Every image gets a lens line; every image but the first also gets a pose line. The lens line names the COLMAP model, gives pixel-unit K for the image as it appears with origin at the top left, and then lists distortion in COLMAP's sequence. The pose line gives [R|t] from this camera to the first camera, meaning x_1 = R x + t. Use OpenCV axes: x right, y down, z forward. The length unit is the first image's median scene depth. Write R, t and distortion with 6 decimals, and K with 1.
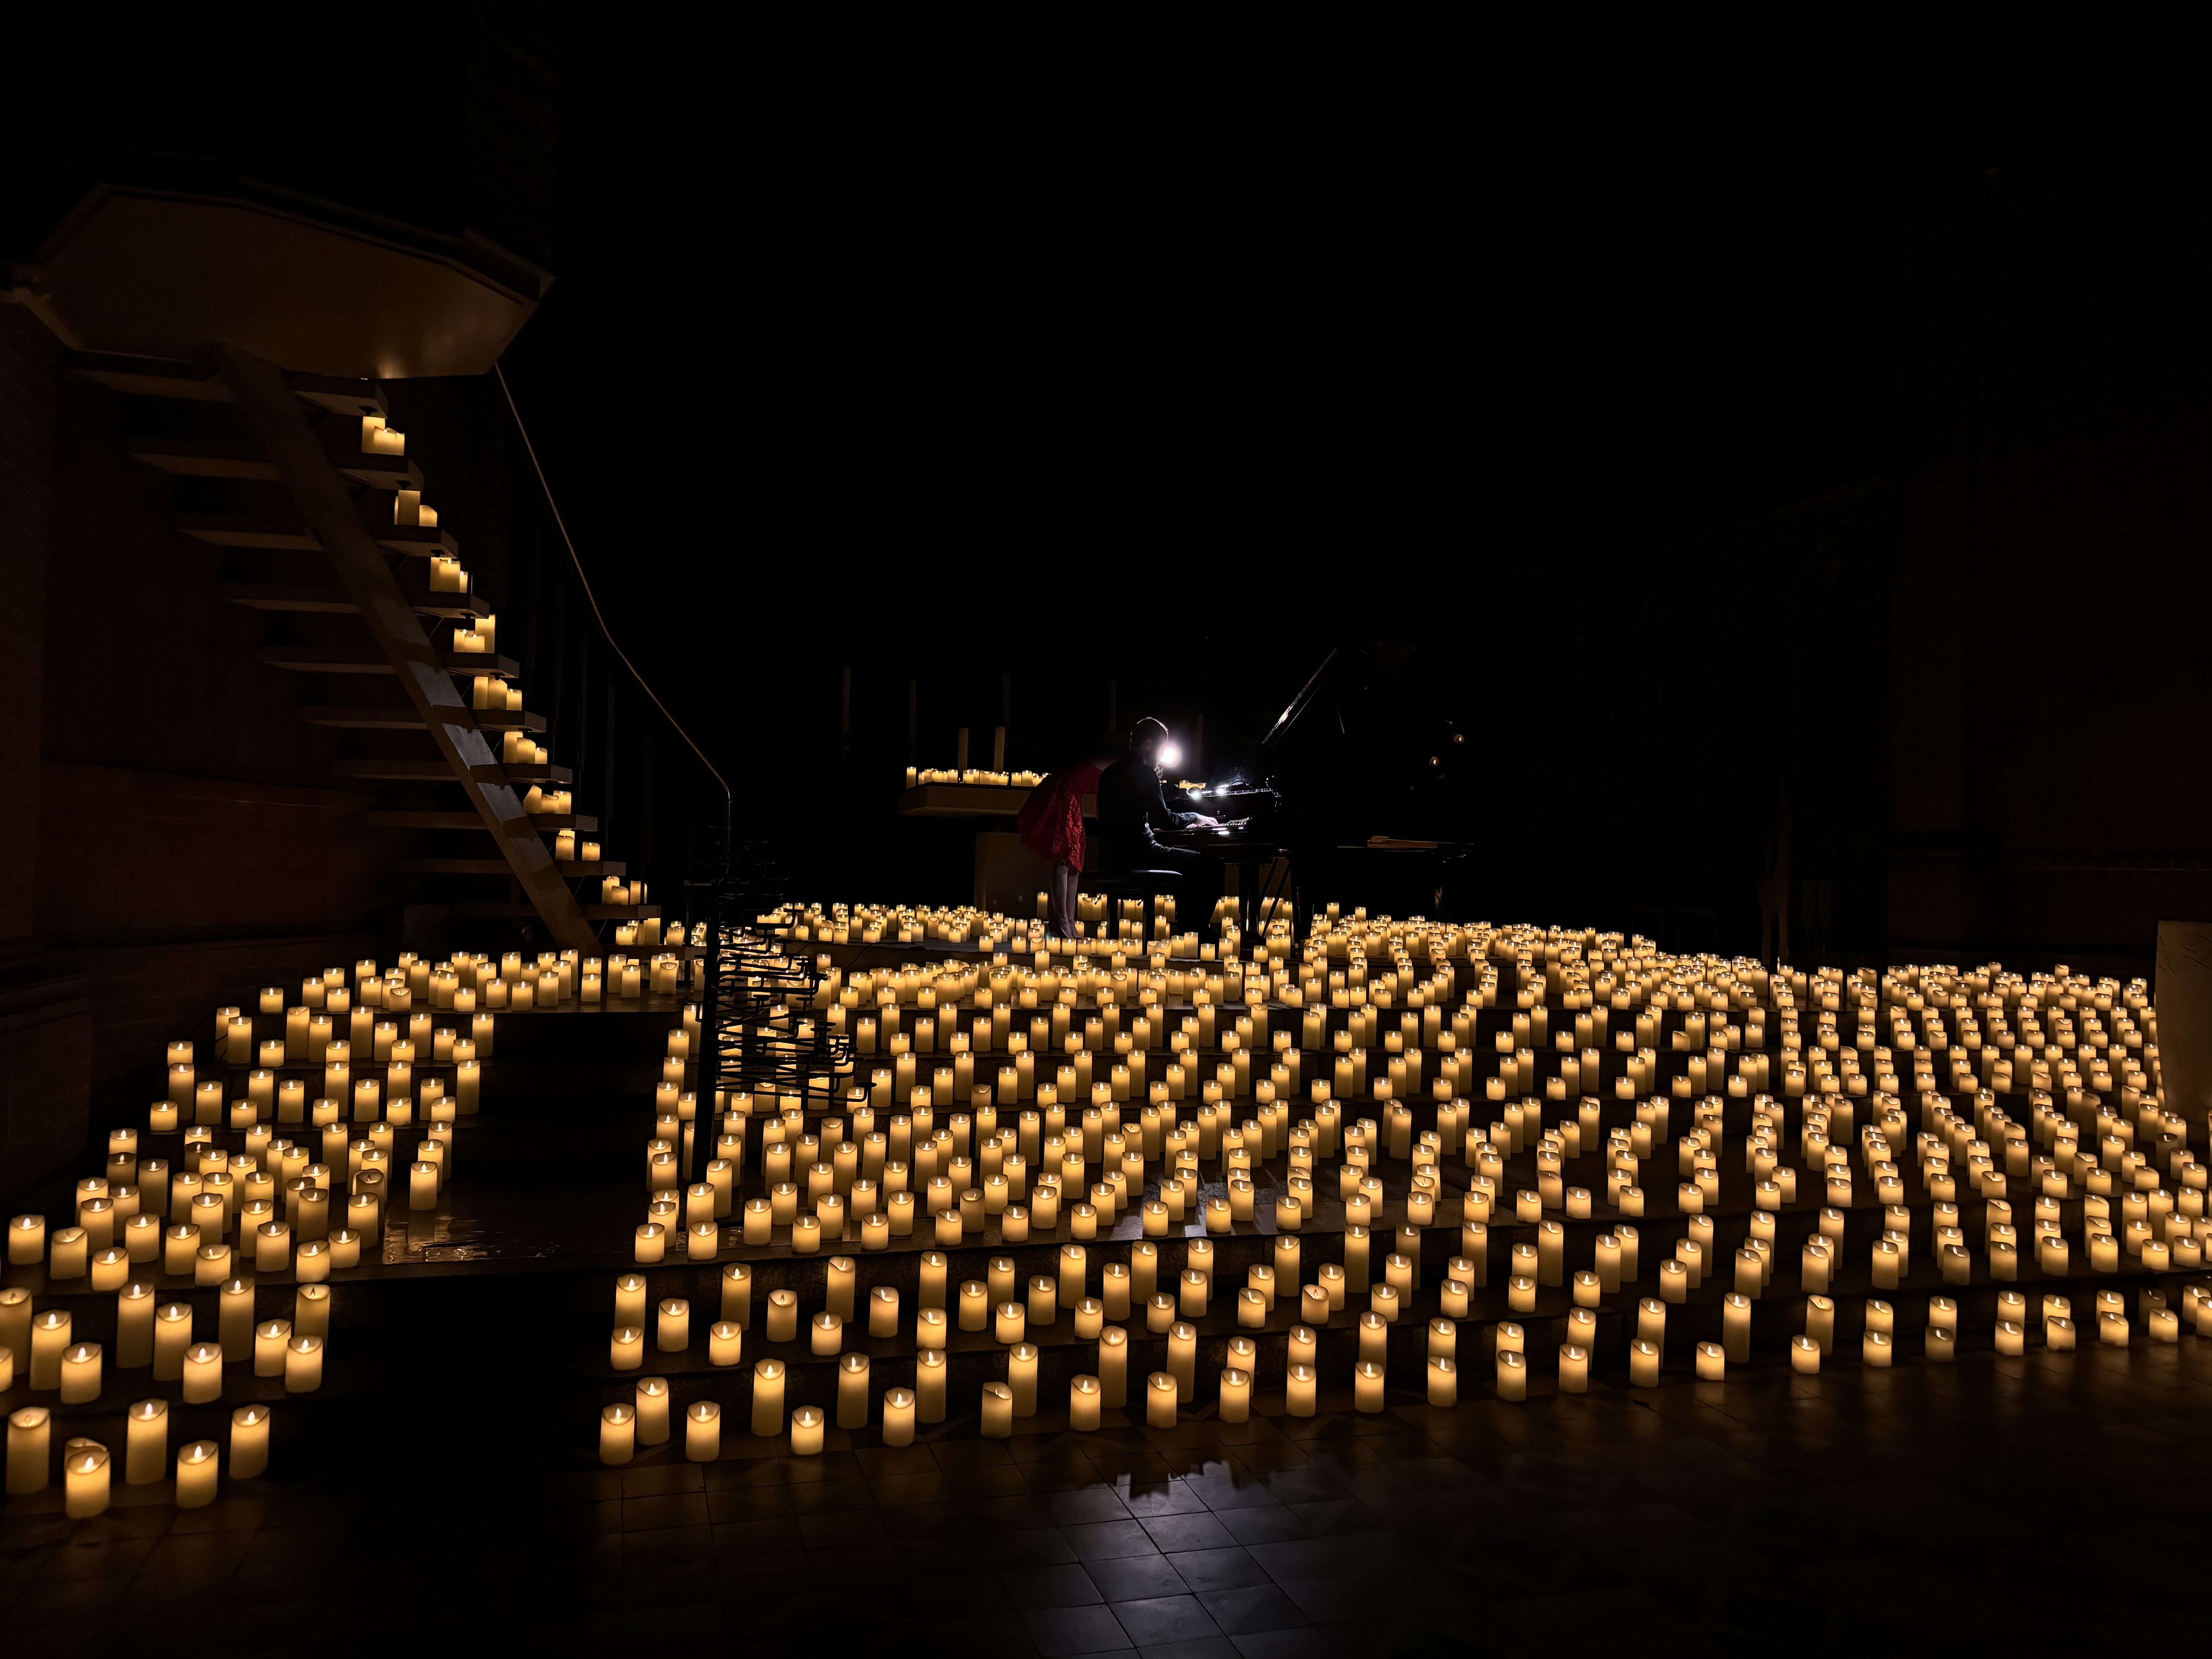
lens RADIAL K [[1547.3, 0, 1111.2], [0, 1547.3, 837.5], [0, 0, 1]] dist [0.008111, 0.000198]
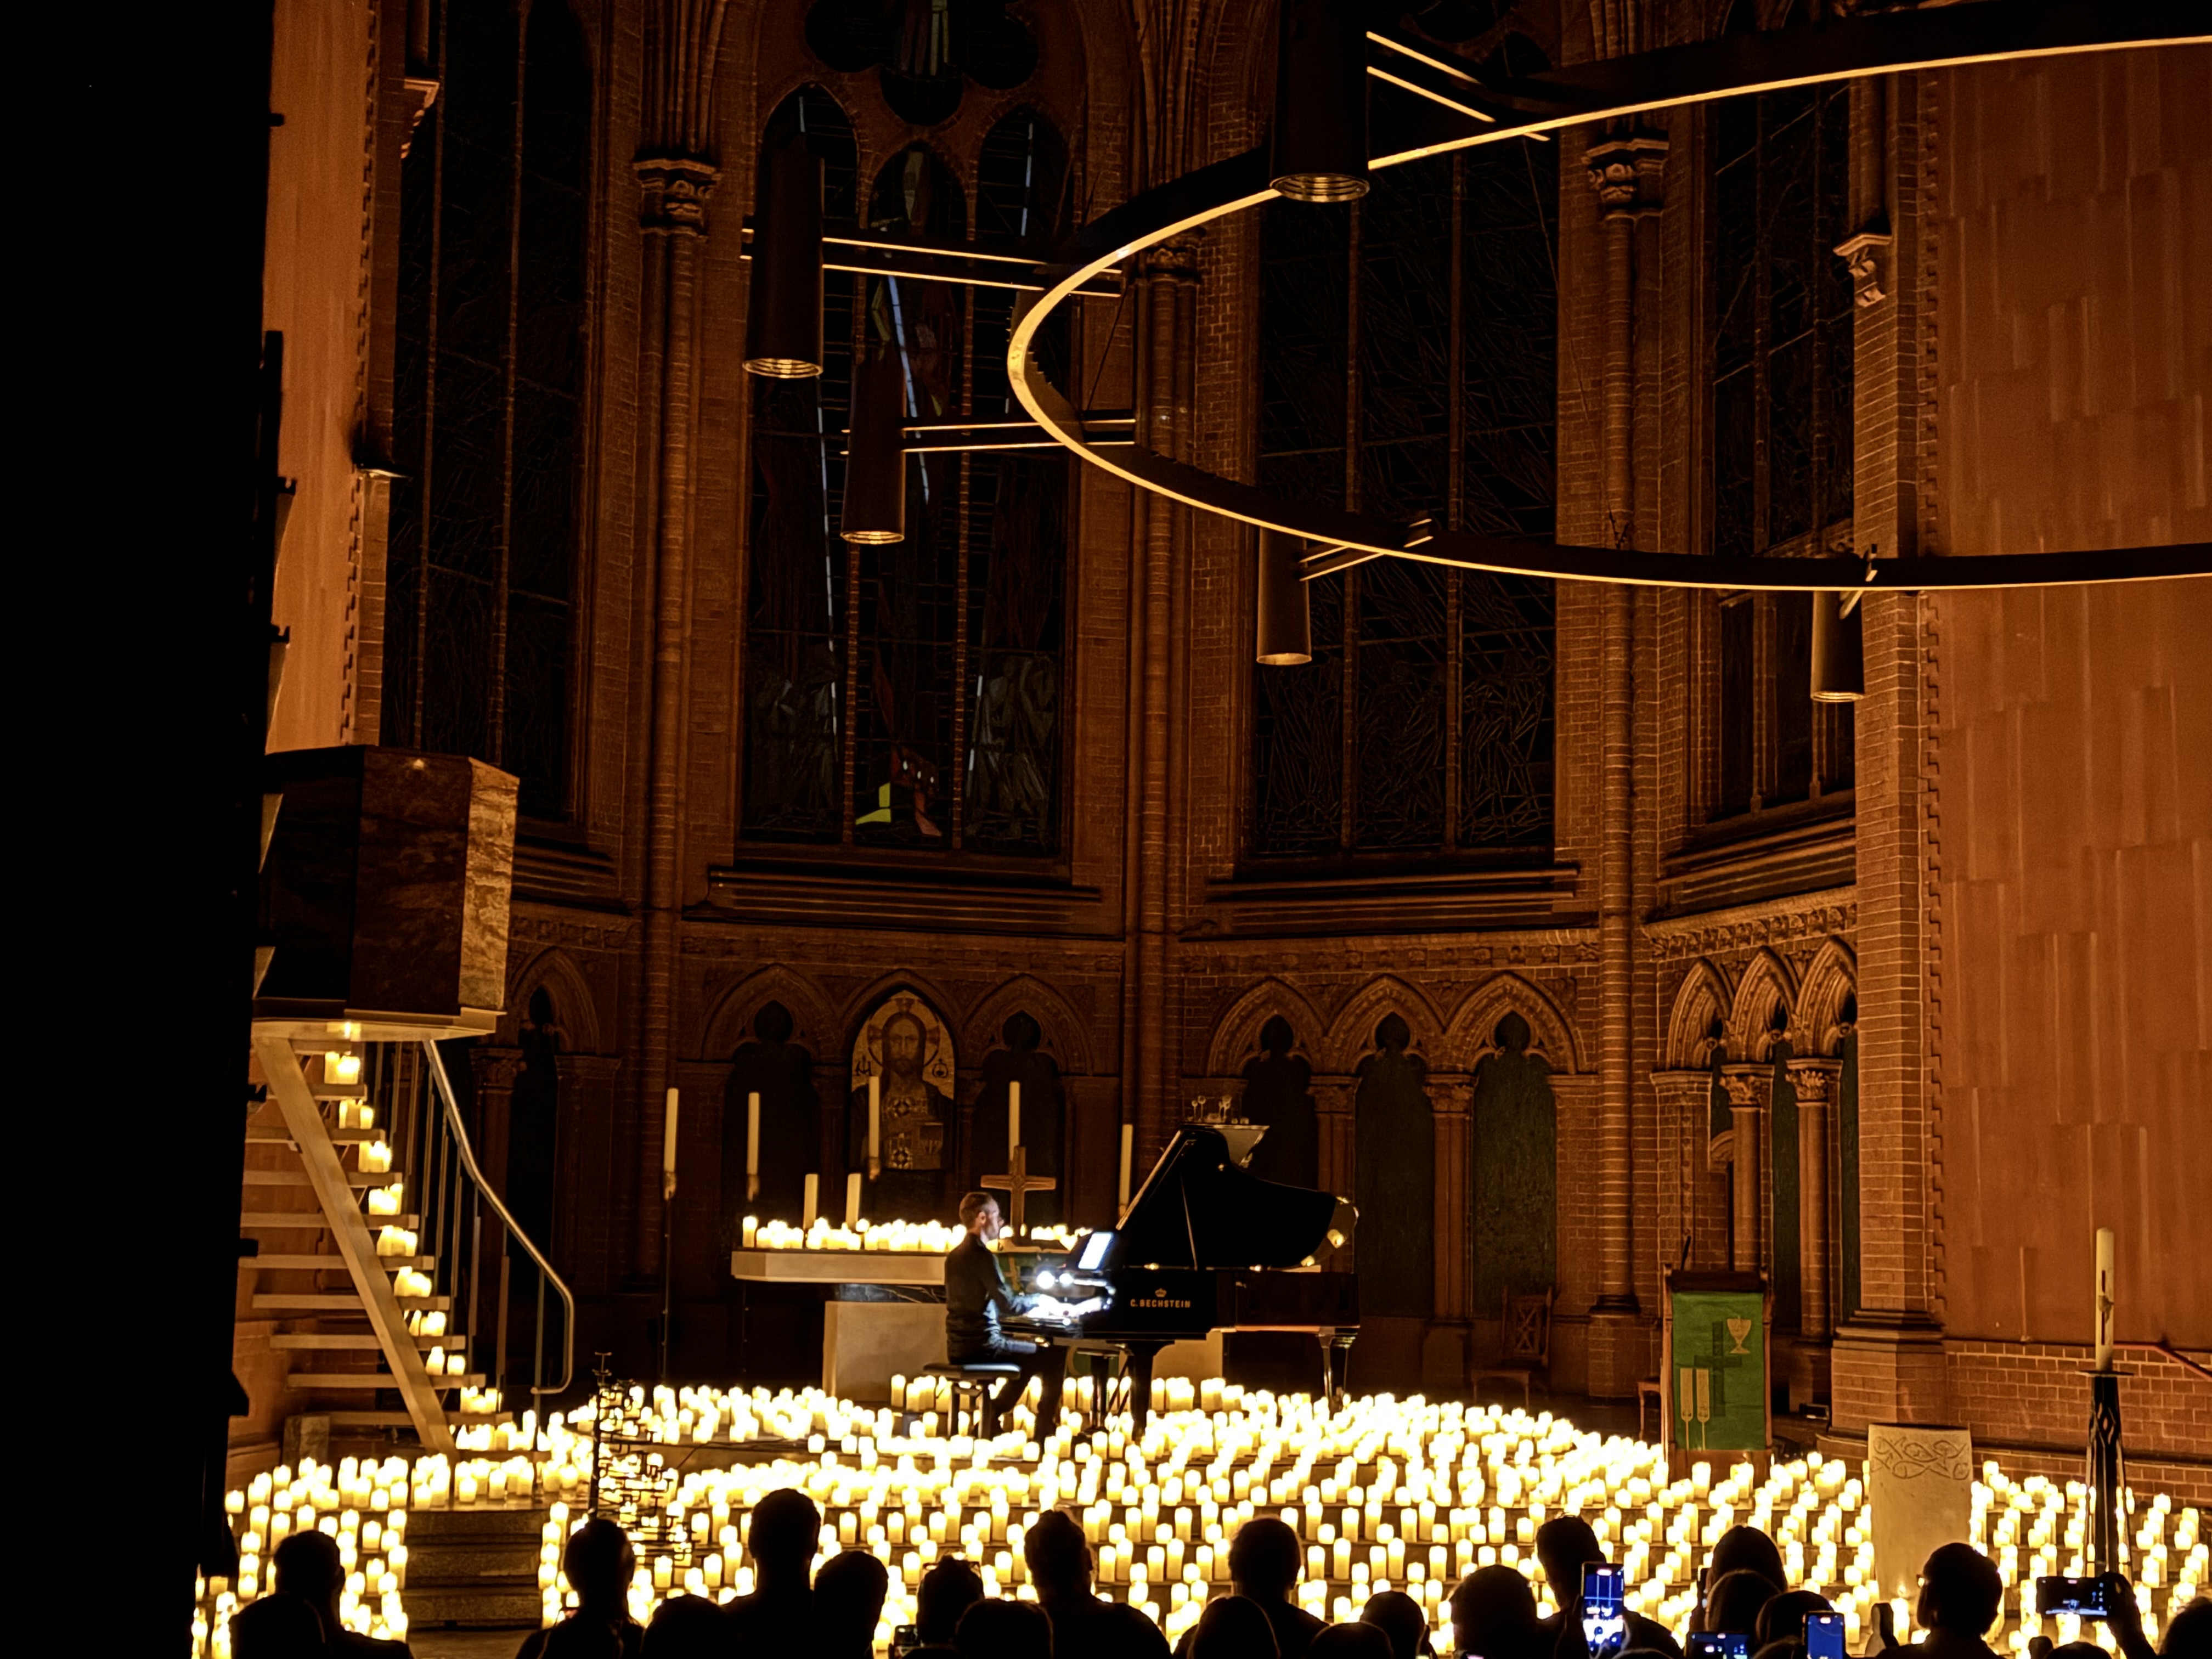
lens RADIAL K [[3470.4, 0, 1109.7], [0, 3470.4, 828.2], [0, 0, 1]] dist [0.037778, 0.000000]
pose [[0.999427, -0.008110, -0.032873, 0.191103], [0.005130, 0.995952, -0.089745, -0.128569], [0.033468, 0.089525, 0.995422, -1.305510]]
